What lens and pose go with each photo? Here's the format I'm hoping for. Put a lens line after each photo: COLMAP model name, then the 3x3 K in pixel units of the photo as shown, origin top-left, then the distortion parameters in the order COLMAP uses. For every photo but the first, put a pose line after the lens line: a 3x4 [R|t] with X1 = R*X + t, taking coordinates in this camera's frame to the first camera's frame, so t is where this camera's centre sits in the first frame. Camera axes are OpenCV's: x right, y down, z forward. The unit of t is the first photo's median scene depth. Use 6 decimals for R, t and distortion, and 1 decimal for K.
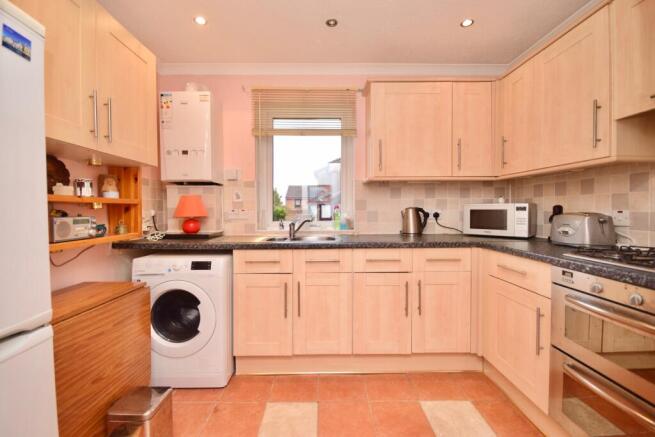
lens RADIAL K [[291.5, 0, 326.5], [0, 291.5, 216.6], [0, 0, 1]] dist [0.001936, -0.000885]
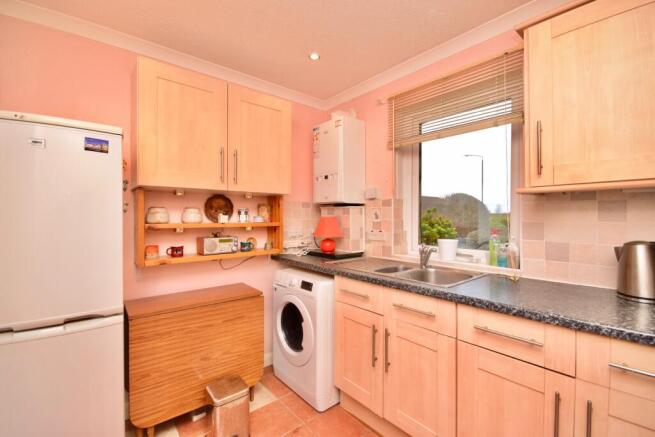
lens RADIAL K [[291.5, 0, 326.5], [0, 291.5, 218.1], [0, 0, 1]] dist [0.001936, -0.000885]
pose [[0.633072, 0.009049, -0.774040, 0.362811], [-0.021205, 0.999759, -0.005656, -0.061532], [0.773802, 0.019994, 0.633112, 0.315718]]
